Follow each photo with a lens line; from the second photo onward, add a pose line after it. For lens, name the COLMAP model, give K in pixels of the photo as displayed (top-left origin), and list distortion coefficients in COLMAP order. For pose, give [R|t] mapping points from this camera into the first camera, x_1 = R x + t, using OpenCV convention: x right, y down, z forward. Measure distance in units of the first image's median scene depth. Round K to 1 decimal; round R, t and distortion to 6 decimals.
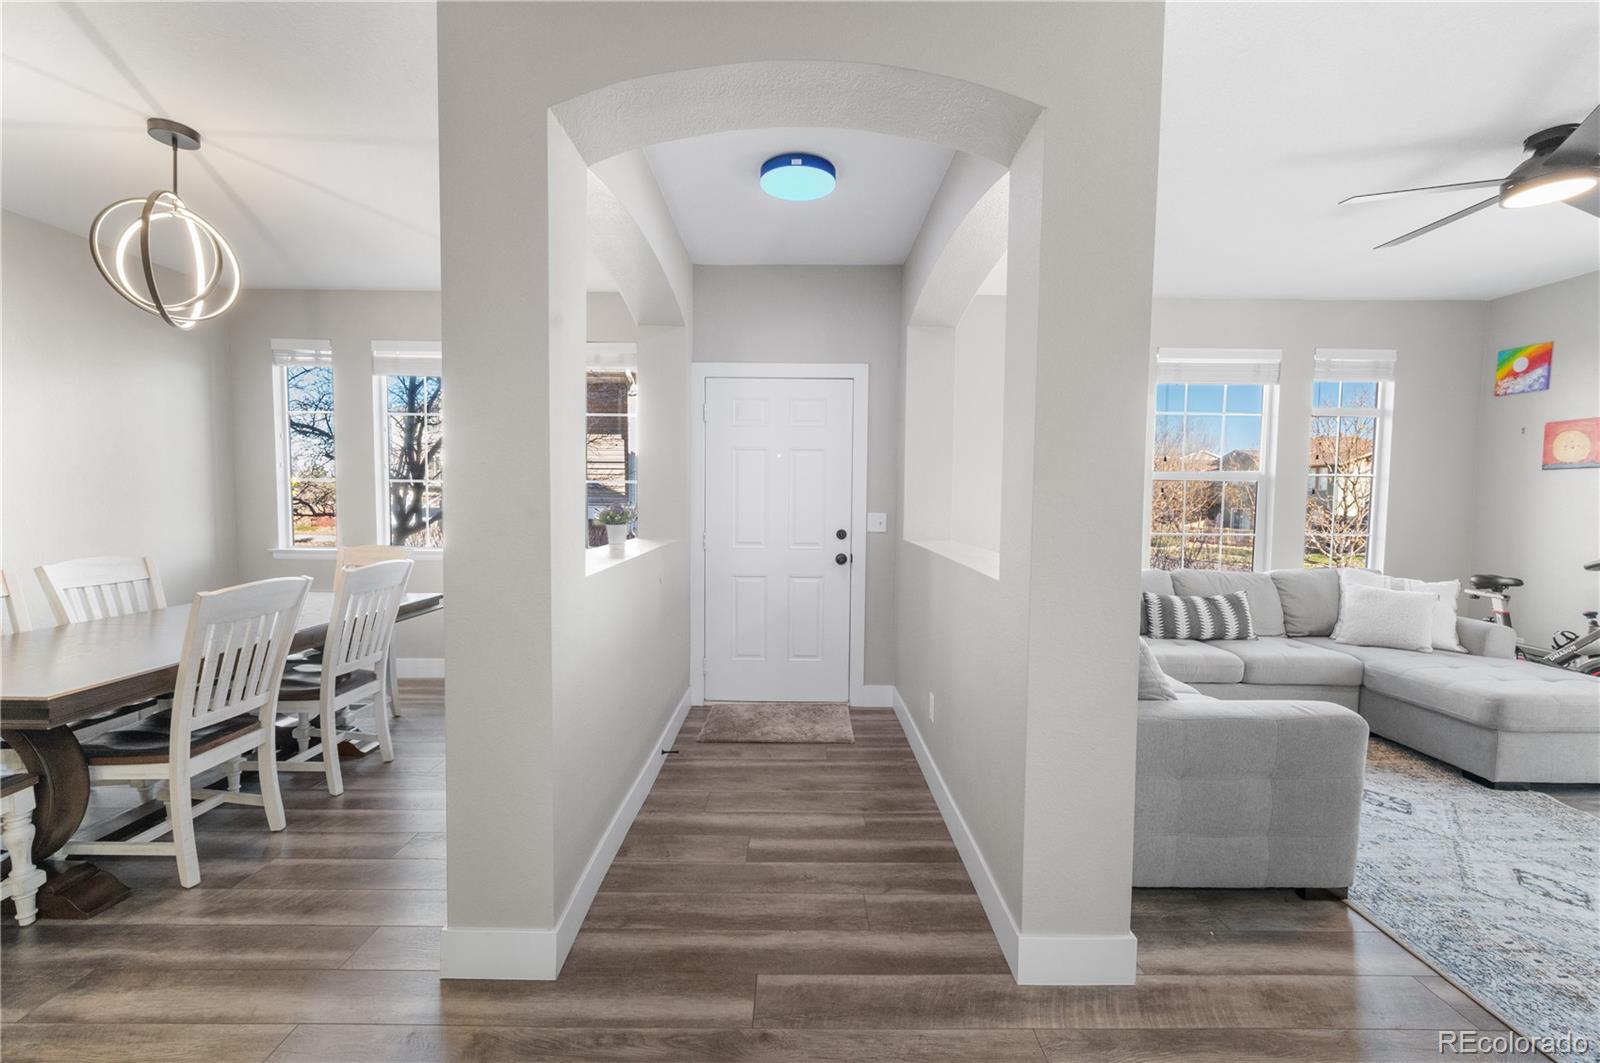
lens RADIAL K [[631.3, 0, 800.0], [0, 631.3, 531.5], [0, 0, 1]] dist [0.000688, 0.000579]
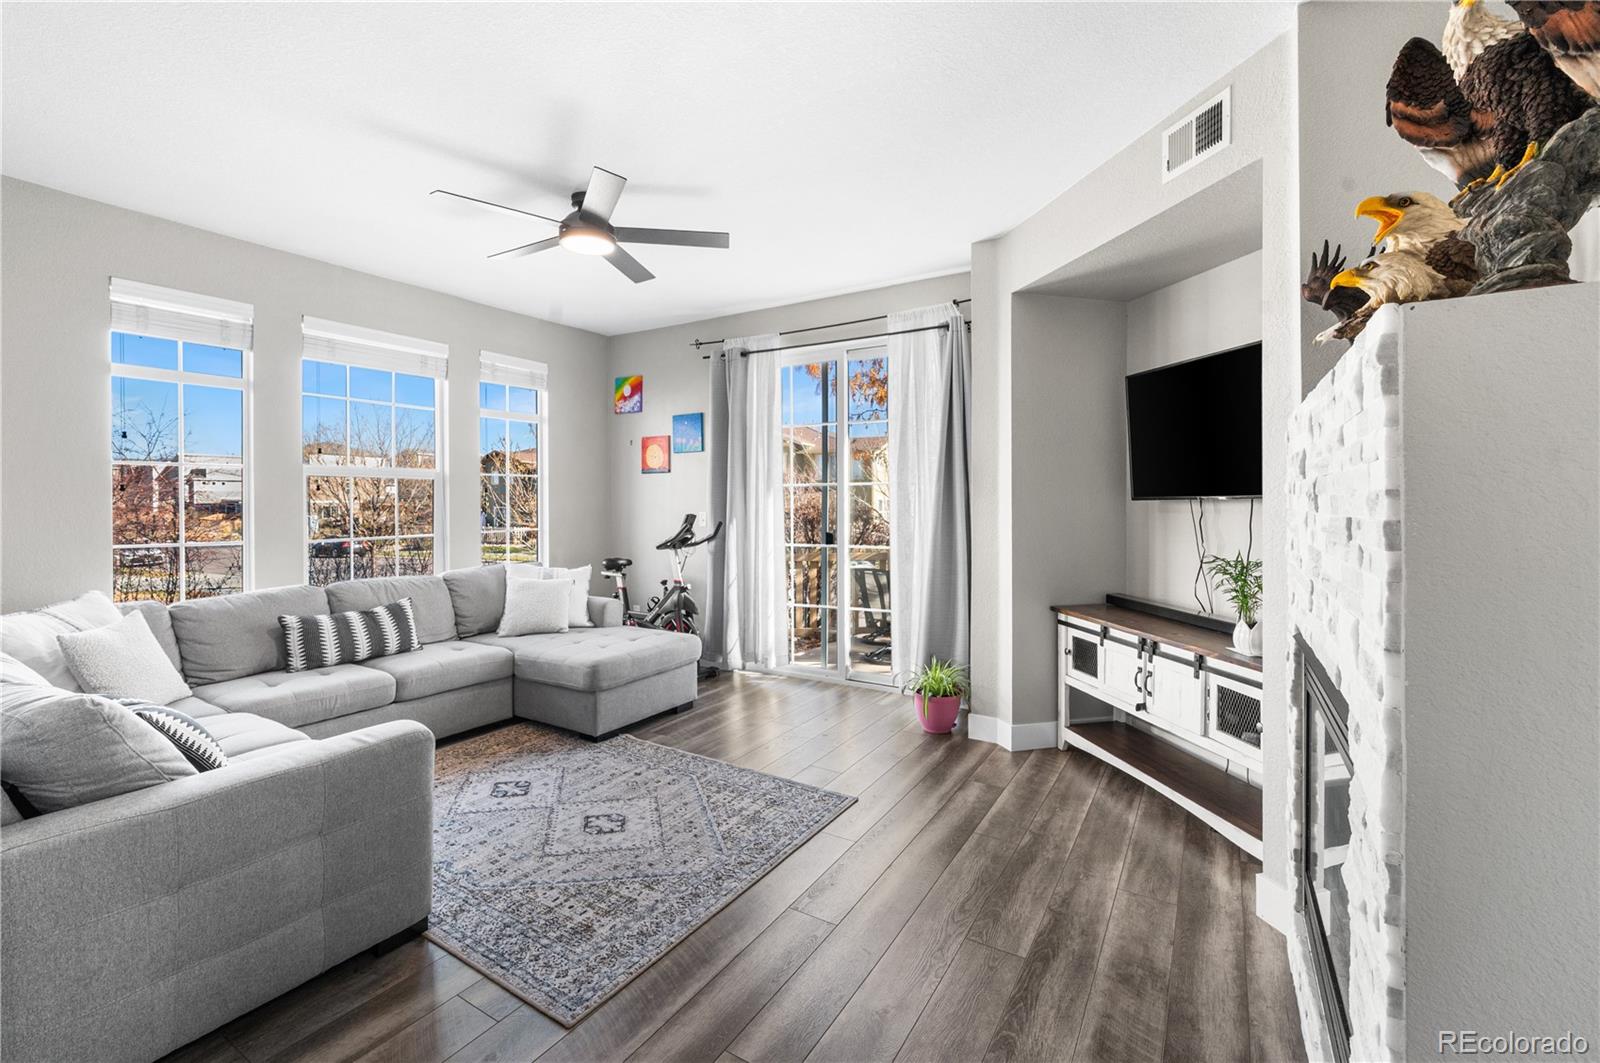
lens RADIAL K [[669.8, 0, 803.6], [0, 669.8, 503.1], [0, 0, 1]] dist [-0.001020, -0.000172]
pose [[0.535271, -0.013326, 0.844576, 0.210856], [0.051456, 0.998533, -0.016856, 0.003474], [-0.843112, 0.052482, 0.535171, -0.009480]]
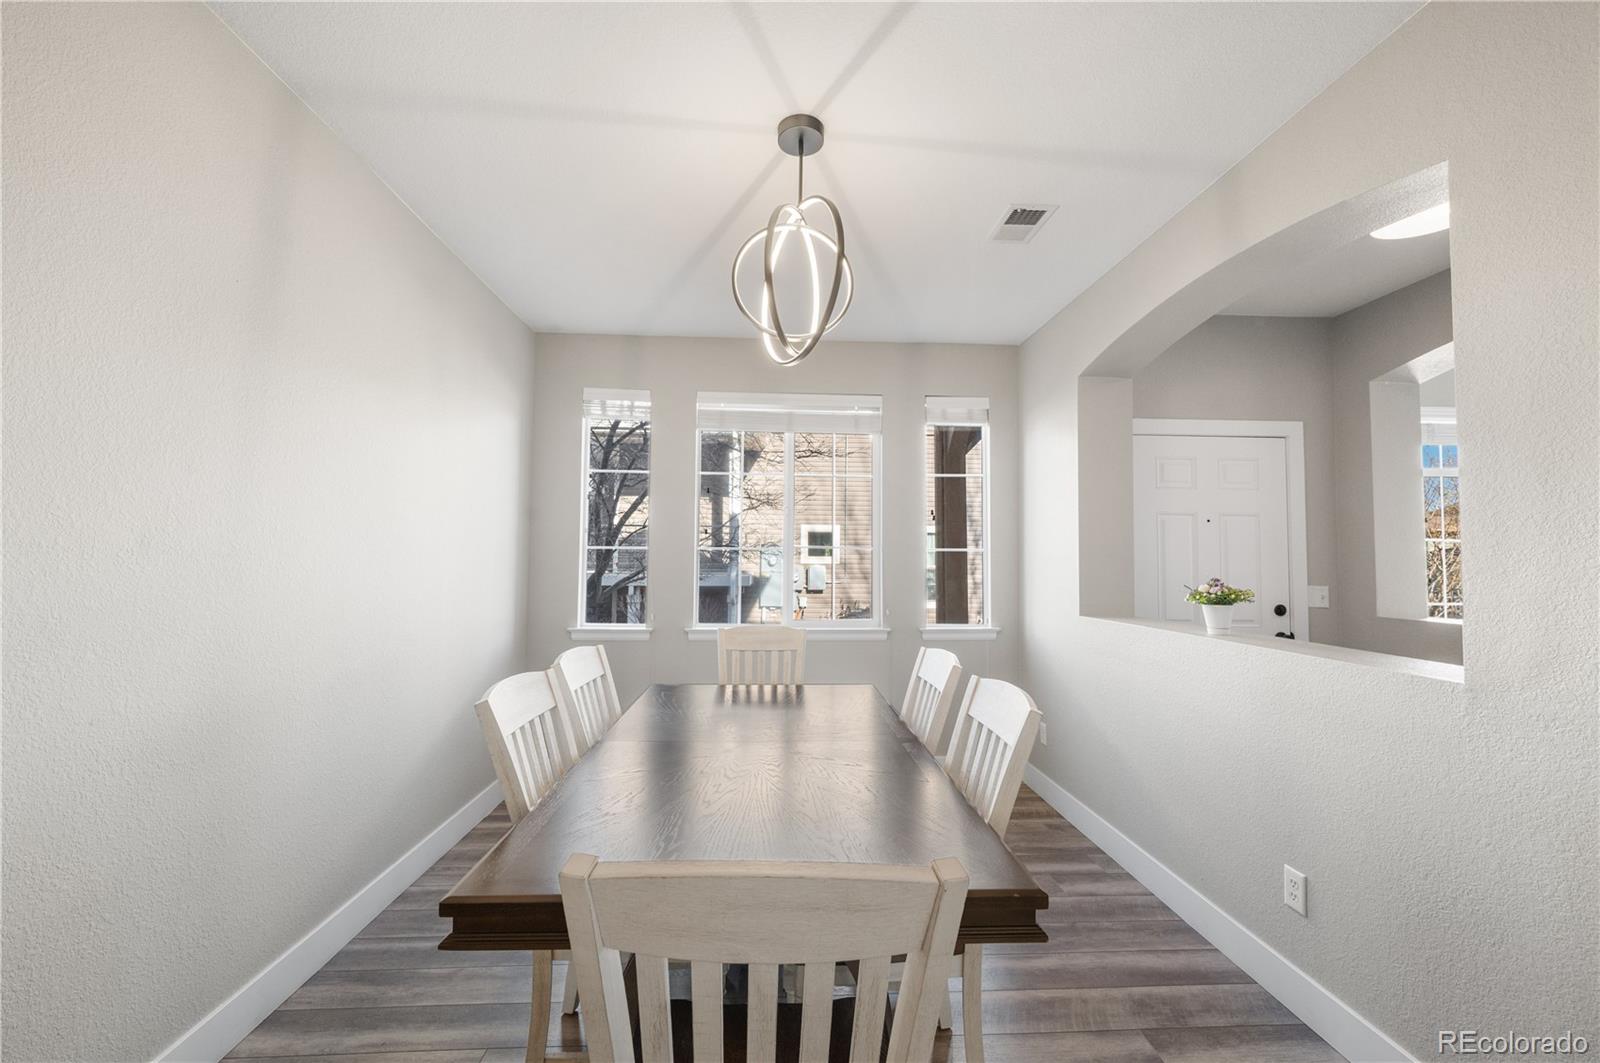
lens RADIAL K [[631.3, 0, 800.0], [0, 631.3, 531.5], [0, 0, 1]] dist [0.000688, 0.000579]
pose [[0.998801, 0.003212, 0.048841, -0.948259], [0.001771, 0.994818, -0.101660, -0.023952], [-0.048915, 0.101624, 0.993620, 0.209788]]
